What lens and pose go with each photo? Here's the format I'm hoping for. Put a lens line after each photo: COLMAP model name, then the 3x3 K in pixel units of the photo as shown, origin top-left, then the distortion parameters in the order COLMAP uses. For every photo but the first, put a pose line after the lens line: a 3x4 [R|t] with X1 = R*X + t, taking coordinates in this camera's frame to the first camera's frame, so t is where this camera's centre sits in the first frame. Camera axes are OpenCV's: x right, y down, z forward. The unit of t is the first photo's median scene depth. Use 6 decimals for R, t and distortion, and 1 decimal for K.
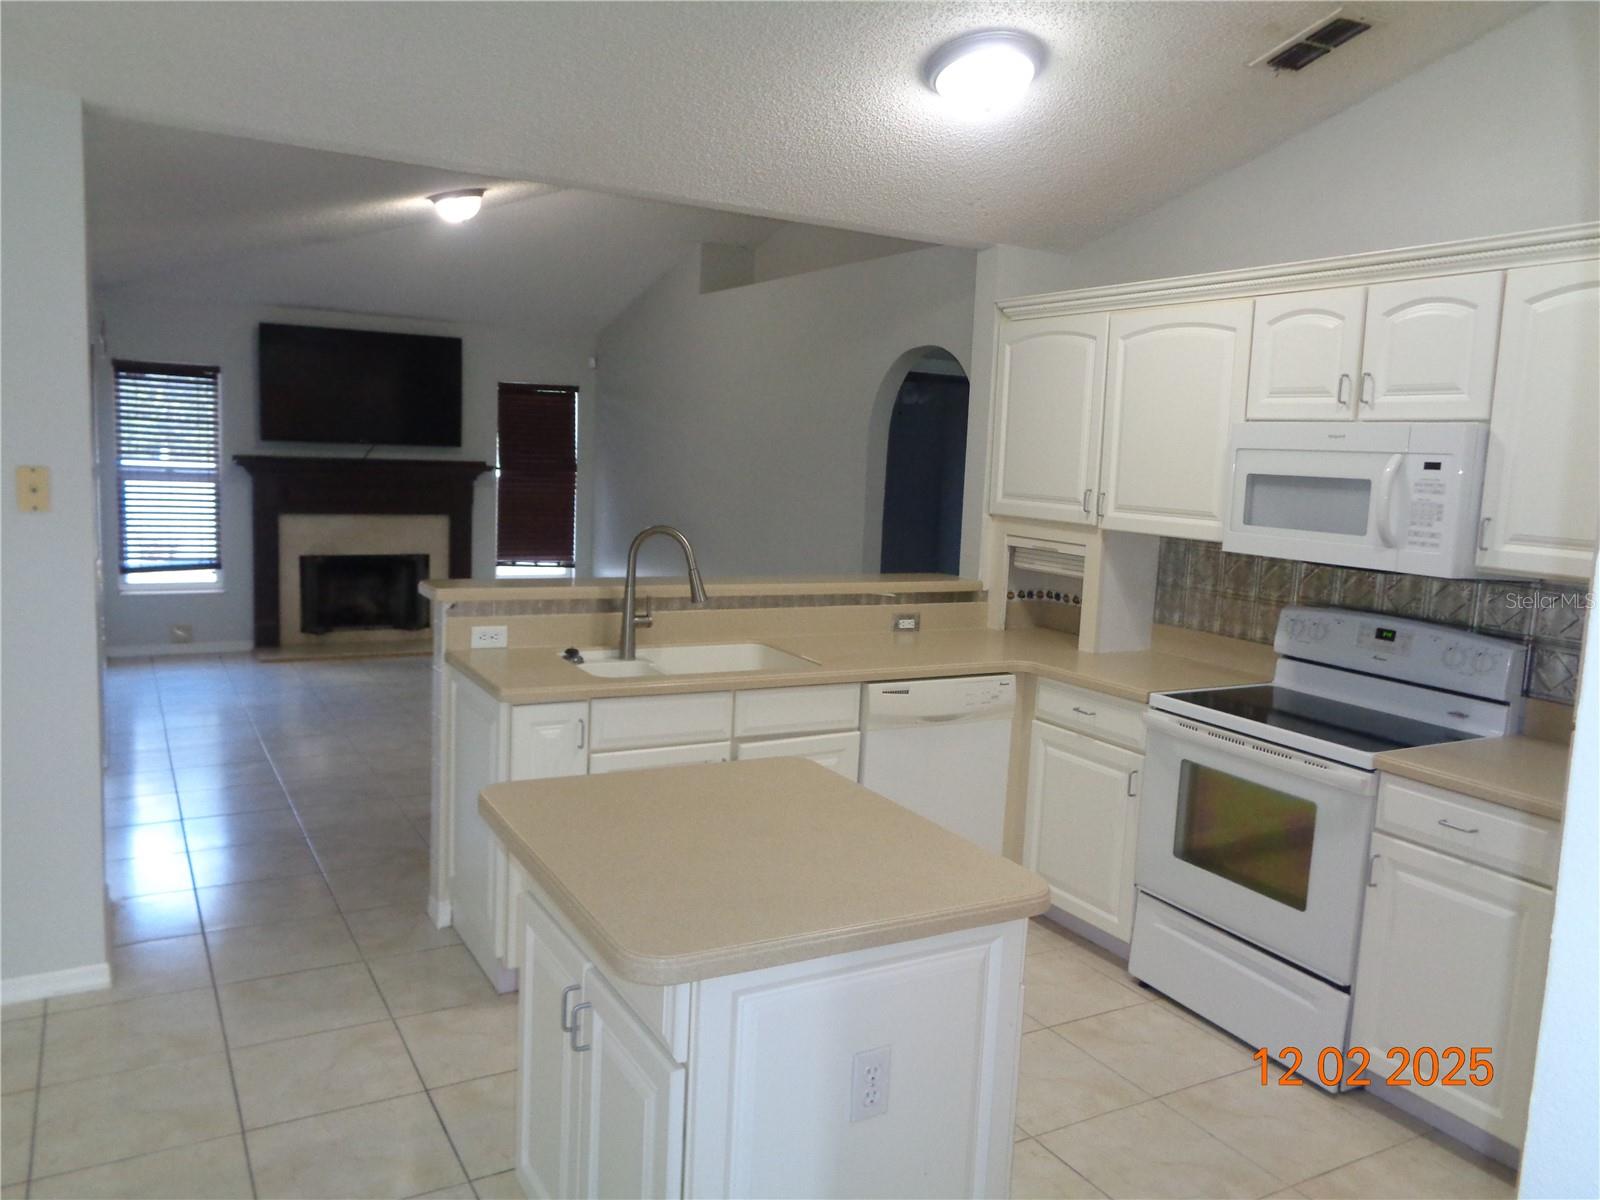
lens RADIAL K [[1192.8, 0, 812.5], [0, 1192.8, 596.9], [0, 0, 1]] dist [-0.000519, 0.003157]
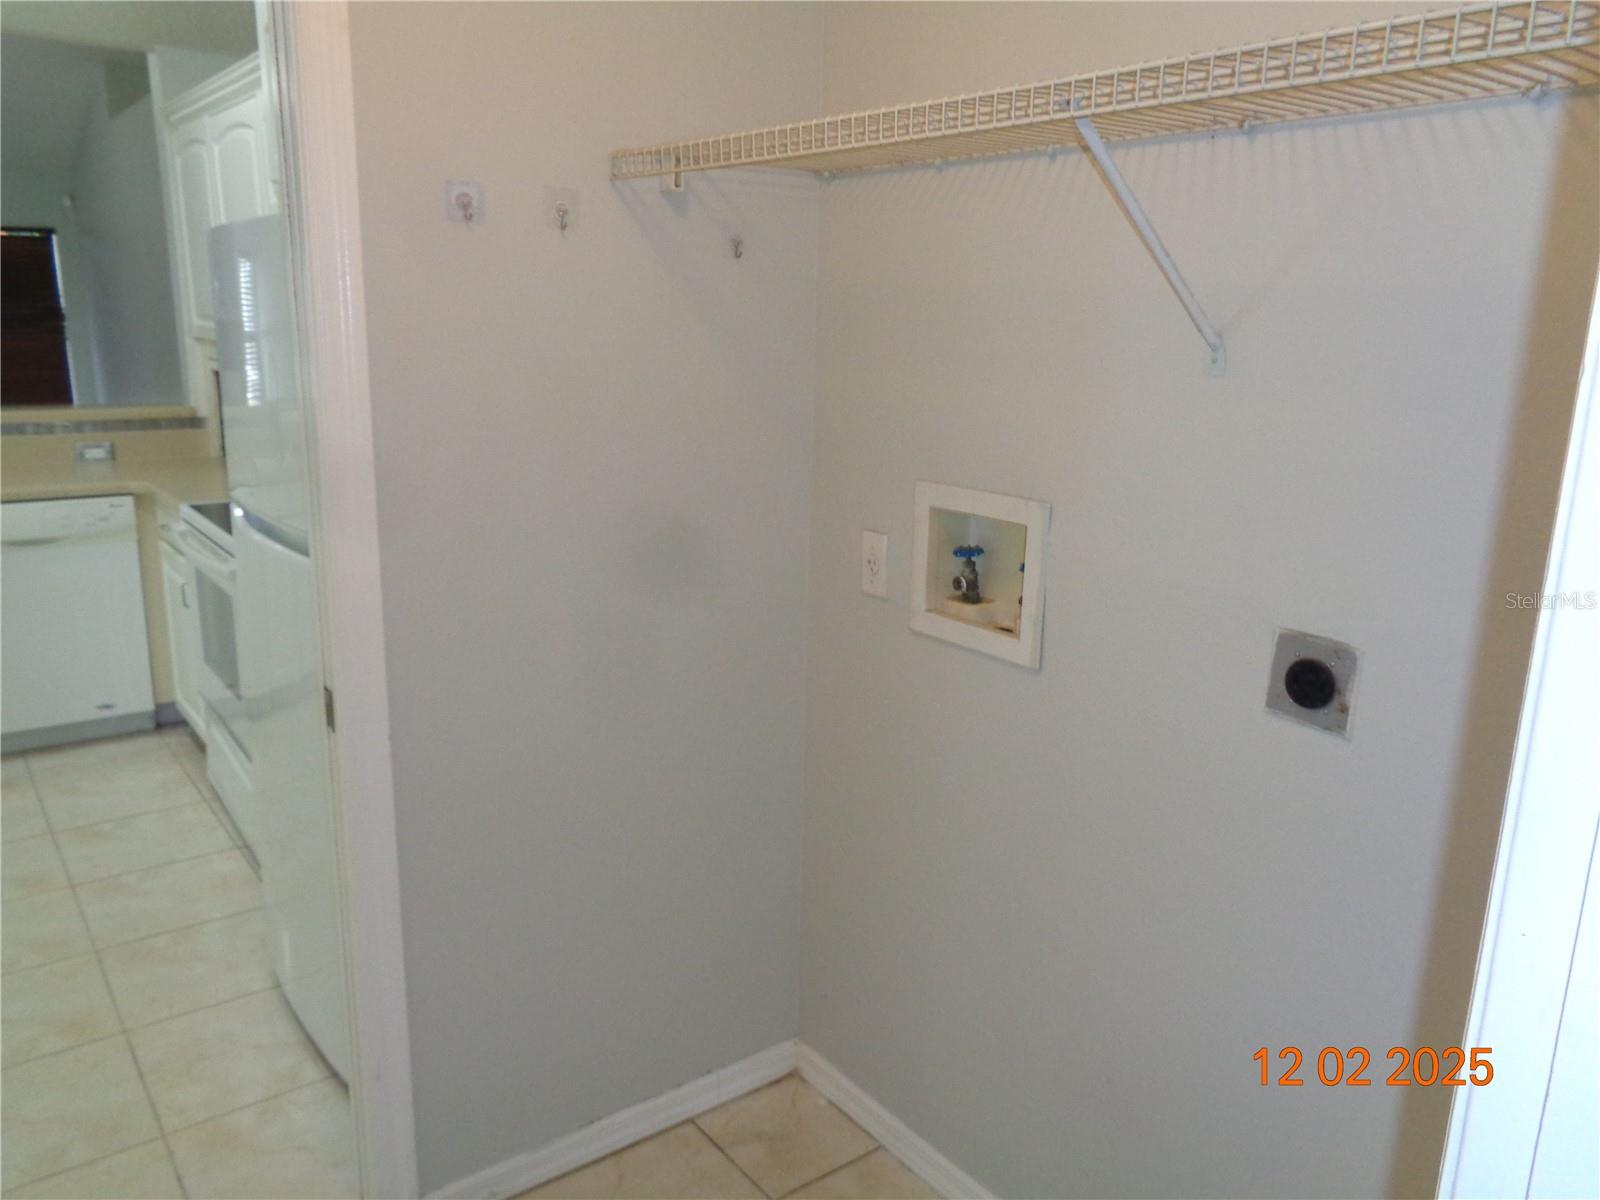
lens RADIAL K [[1192.8, 0, 799.2], [0, 1192.8, 596.2], [0, 0, 1]] dist [-0.000519, 0.003157]
pose [[0.992314, -0.057239, 0.109716, 0.573332], [0.043914, 0.991774, 0.120230, 0.049418], [-0.115695, -0.114488, 0.986665, -0.053238]]
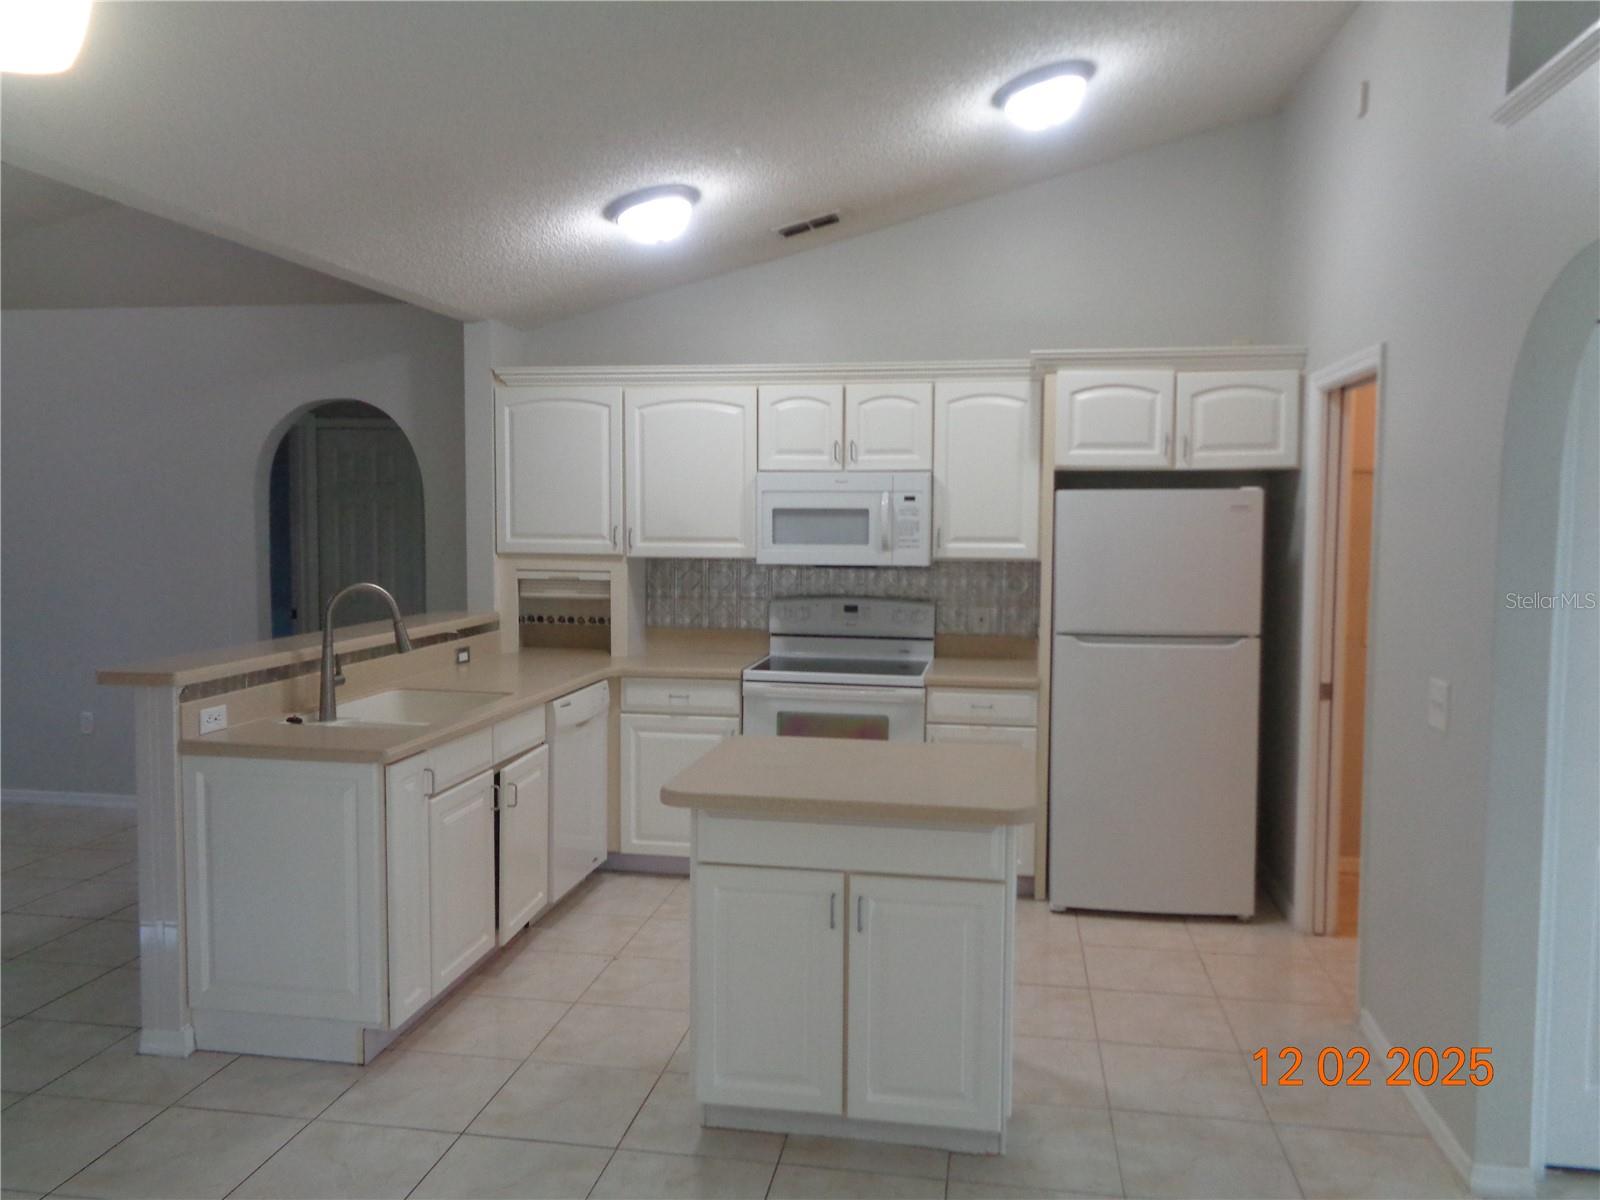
lens RADIAL K [[1192.8, 0, 803.1], [0, 1192.8, 591.5], [0, 0, 1]] dist [-0.000519, 0.003157]
pose [[0.635856, -0.094564, 0.765993, -0.594912], [0.117598, 0.992748, 0.024939, -0.029482], [-0.762796, 0.074222, 0.642365, 0.050478]]
